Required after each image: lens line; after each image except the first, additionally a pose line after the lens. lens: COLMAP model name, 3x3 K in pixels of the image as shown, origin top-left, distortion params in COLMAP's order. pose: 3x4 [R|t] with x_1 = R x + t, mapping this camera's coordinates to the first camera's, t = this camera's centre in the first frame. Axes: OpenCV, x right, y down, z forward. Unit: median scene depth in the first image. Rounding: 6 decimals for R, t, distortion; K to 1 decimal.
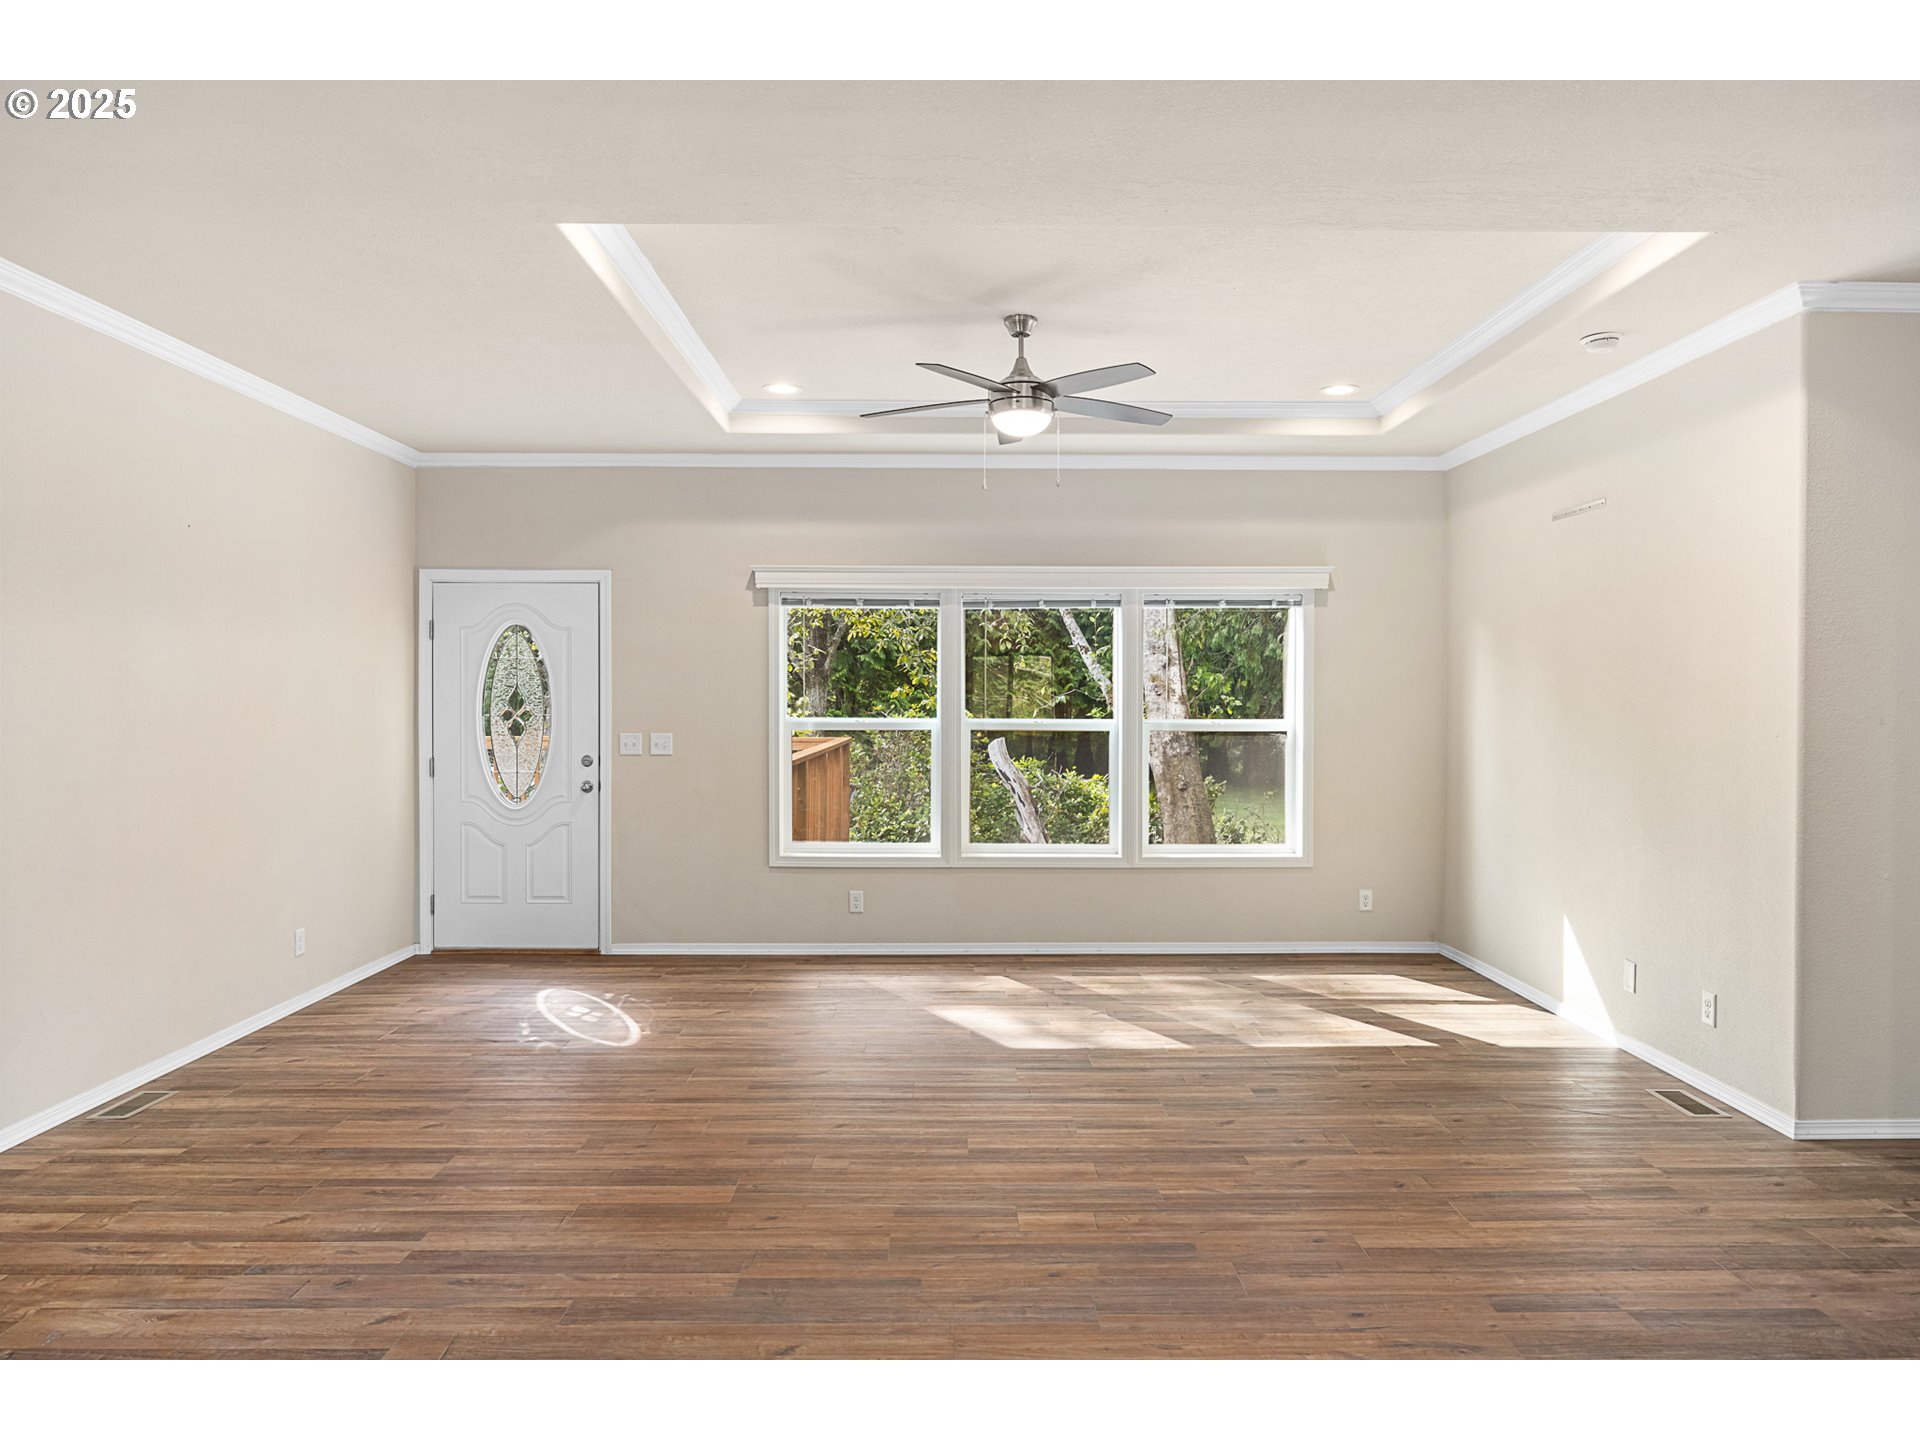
lens RADIAL K [[1213.8, 0, 962.3], [0, 1213.8, 716.8], [0, 0, 1]] dist [0.001212, -0.005113]
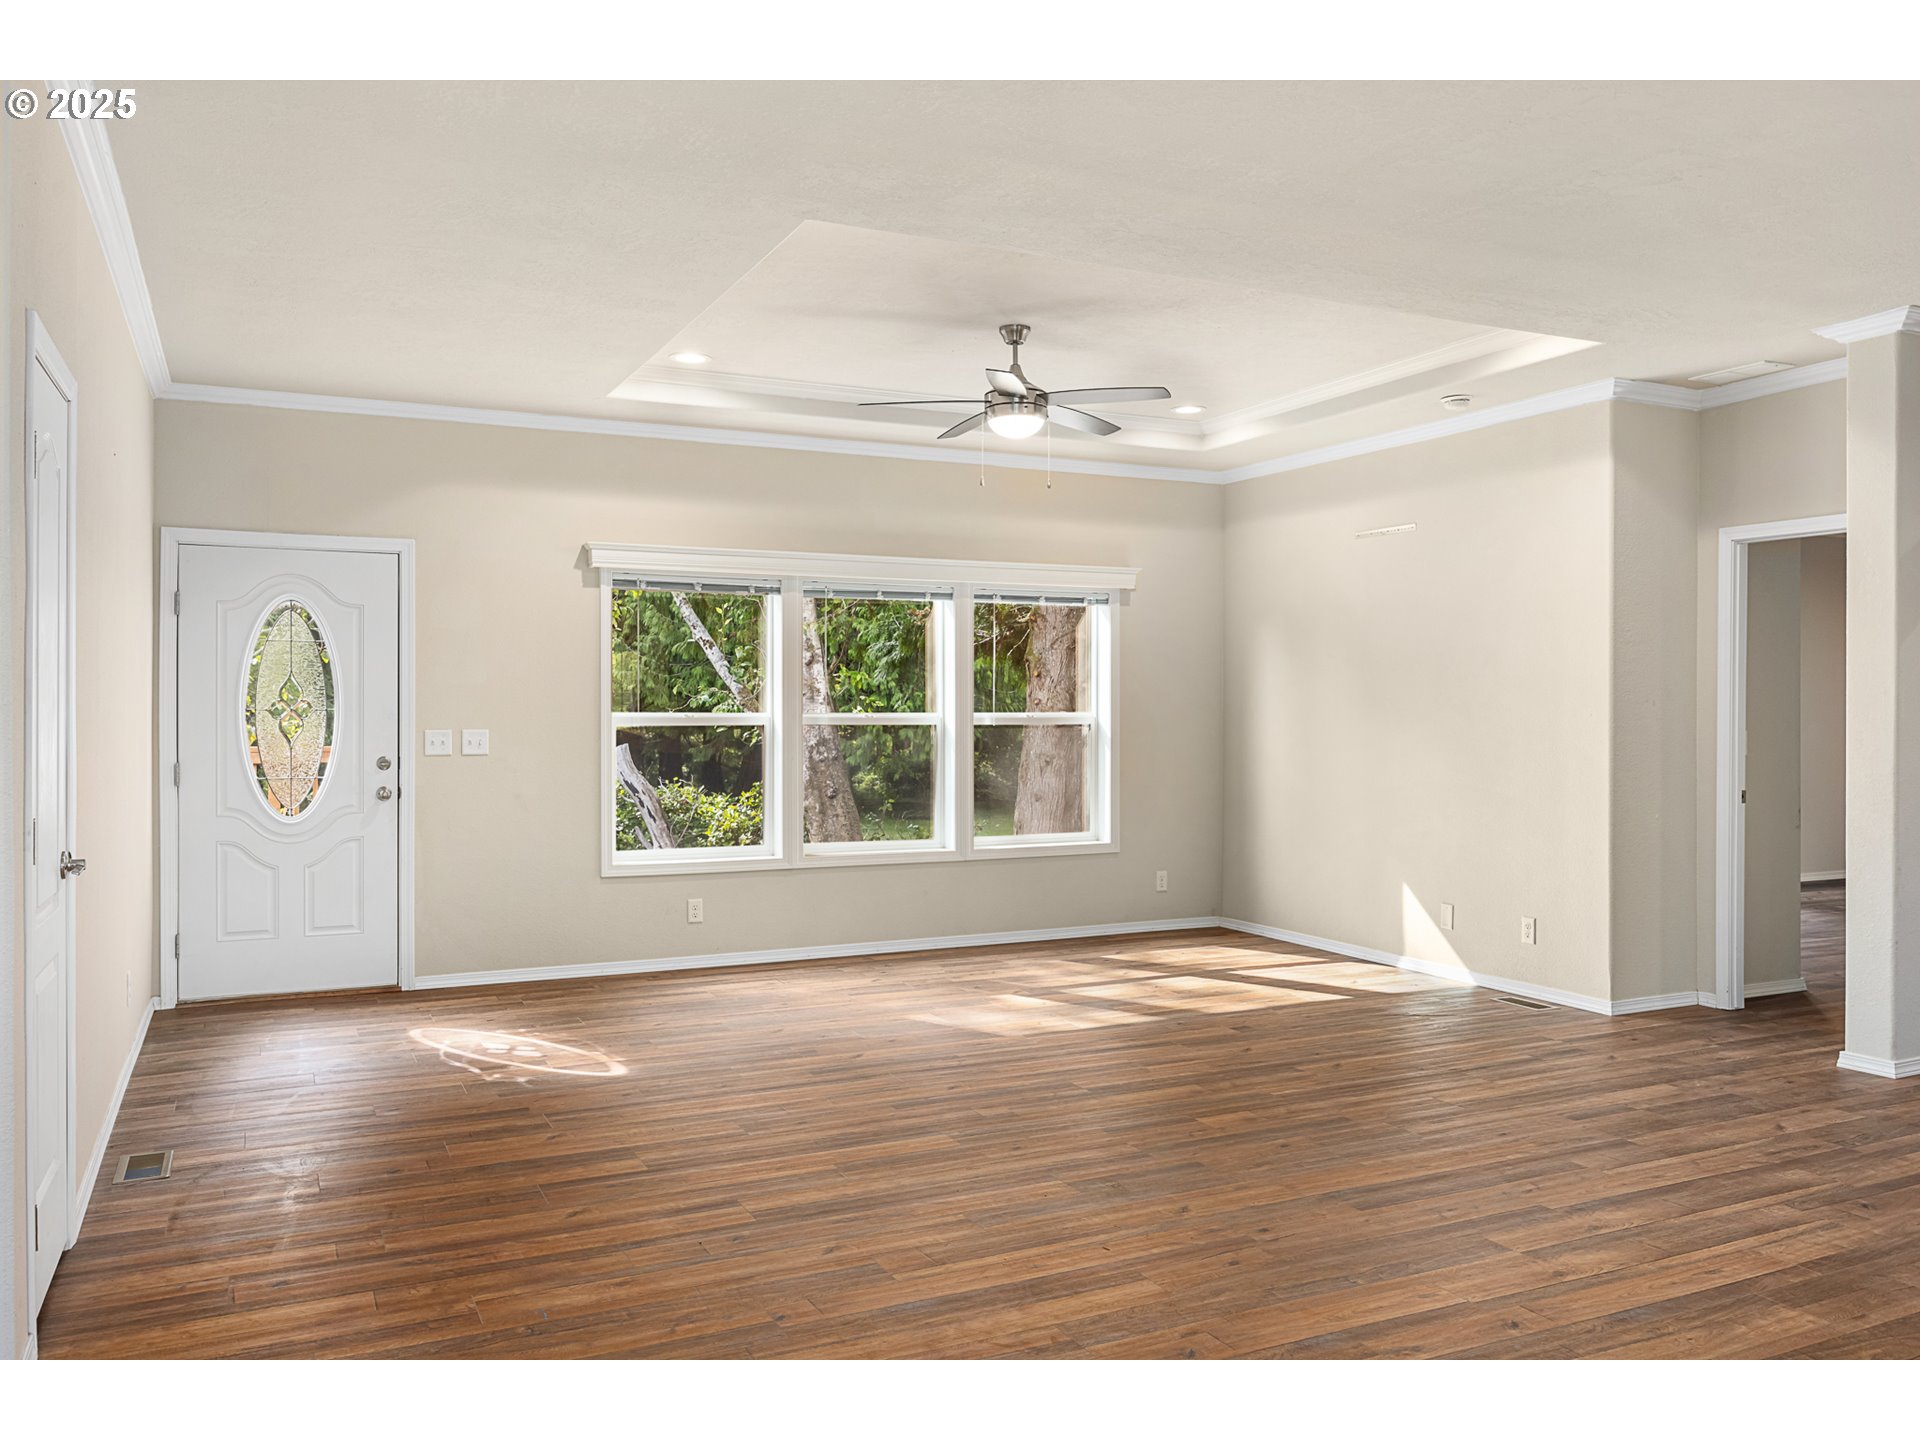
lens RADIAL K [[1458.5, 0, 959.9], [0, 1458.5, 716.2], [0, 0, 1]] dist [0.001375, -0.000504]
pose [[0.906110, -0.003815, 0.423025, -0.425795], [0.007838, 0.999939, -0.007772, 0.016549], [-0.422970, 0.010358, 0.906085, -0.103634]]
